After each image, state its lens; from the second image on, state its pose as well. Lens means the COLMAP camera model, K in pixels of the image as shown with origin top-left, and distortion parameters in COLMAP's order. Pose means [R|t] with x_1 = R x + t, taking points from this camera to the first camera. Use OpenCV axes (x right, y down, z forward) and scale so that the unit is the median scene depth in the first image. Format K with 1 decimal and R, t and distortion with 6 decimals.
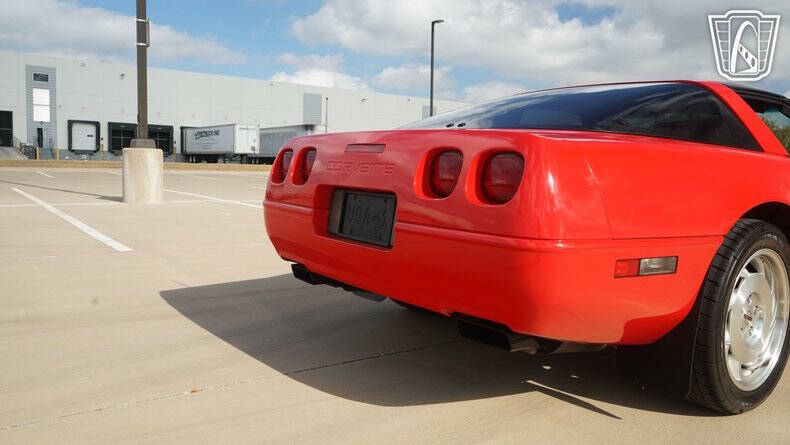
lens RADIAL K [[642.3, 0, 393.7], [0, 642.3, 223.3], [0, 0, 1]] dist [-0.001762, 0.024261]
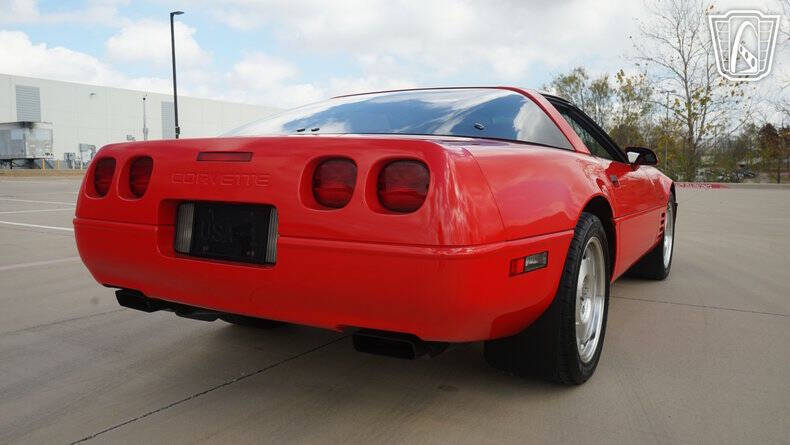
lens RADIAL K [[642.3, 0, 395.2], [0, 642.3, 221.5], [0, 0, 1]] dist [-0.001762, 0.024261]
pose [[0.922934, -0.060096, 0.380238, -0.157327], [0.059224, 0.998146, 0.014004, -0.022545], [-0.380375, 0.009595, 0.924782, 0.068276]]
